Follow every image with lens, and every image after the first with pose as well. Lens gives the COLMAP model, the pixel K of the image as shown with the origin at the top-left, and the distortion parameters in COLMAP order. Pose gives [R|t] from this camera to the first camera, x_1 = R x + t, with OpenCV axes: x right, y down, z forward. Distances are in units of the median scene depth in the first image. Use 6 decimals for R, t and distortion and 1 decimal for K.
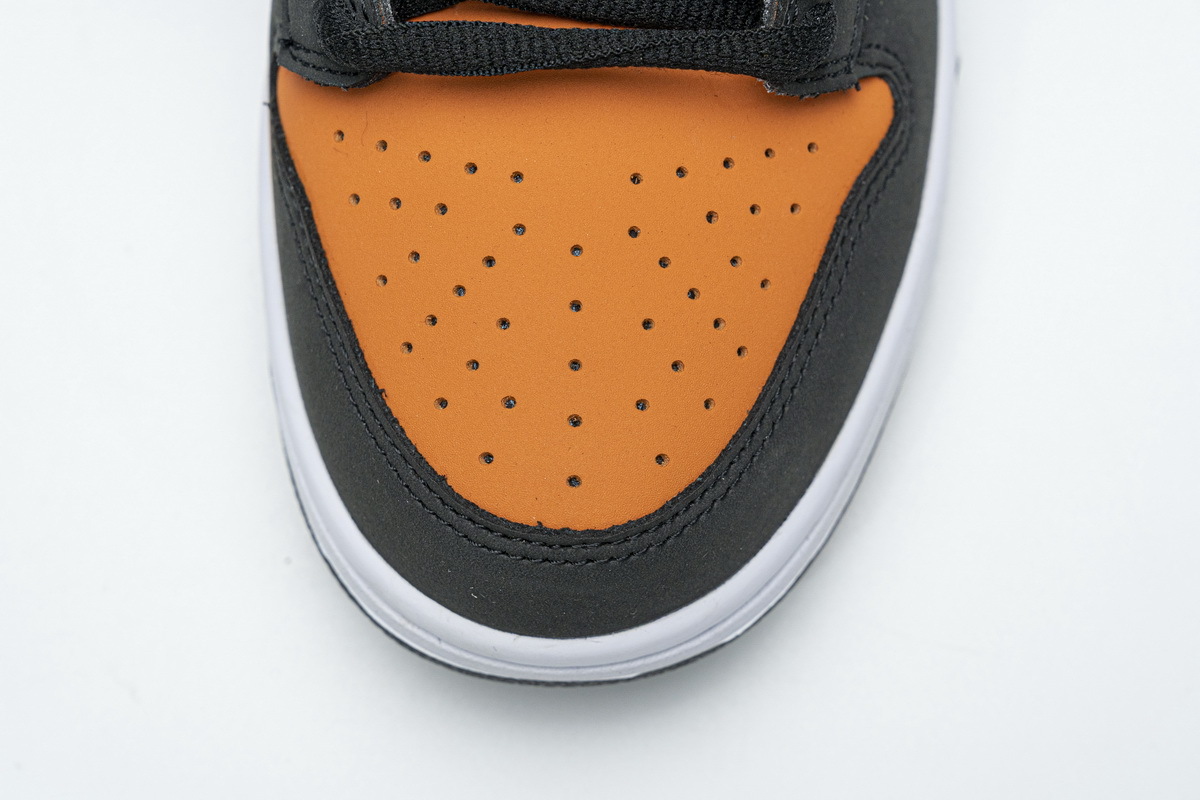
lens RADIAL K [[2277.0, 0, 595.9], [0, 2277.0, 398.8], [0, 0, 1]] dist [-0.016256, 0.000000]
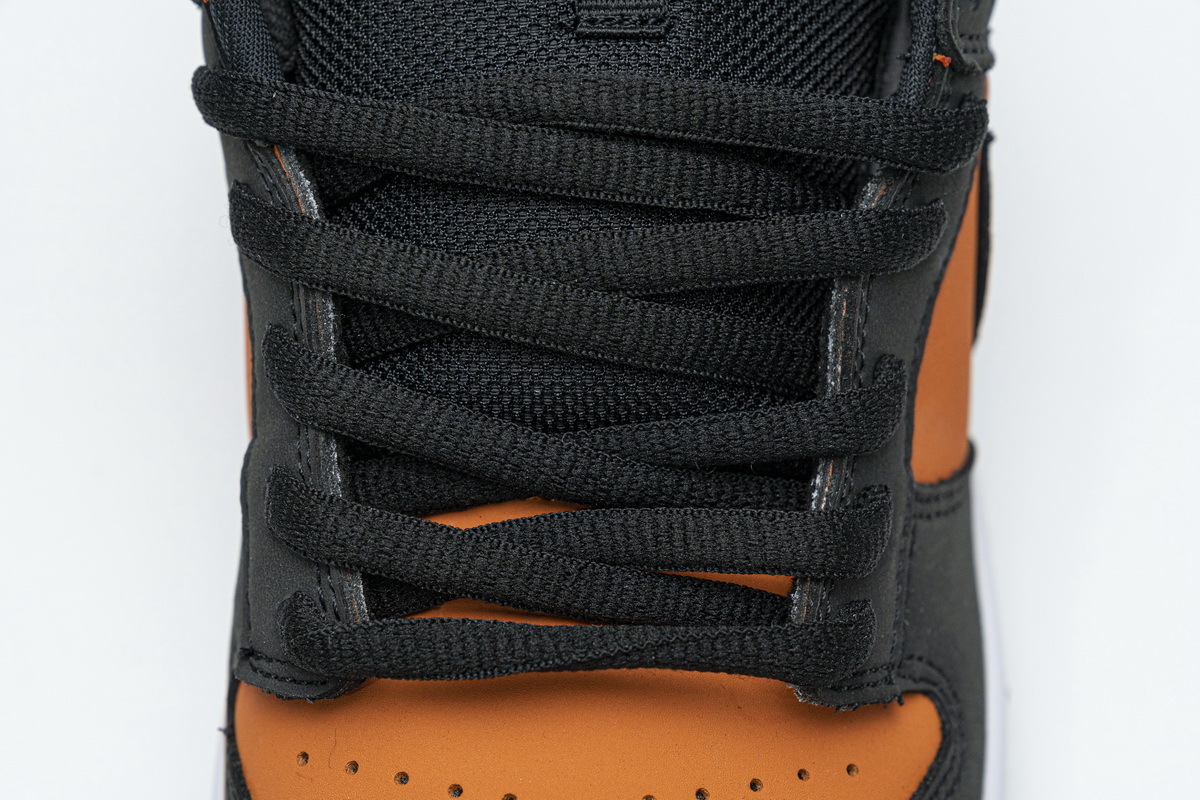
lens RADIAL K [[2277.0, 0, 608.3], [0, 2277.0, 403.3], [0, 0, 1]] dist [-0.016256, 0.000000]
pose [[0.999943, -0.006585, 0.008416, -0.003792], [0.008969, 0.945356, -0.325918, 0.040452], [-0.005810, 0.325975, 0.945361, 0.146387]]
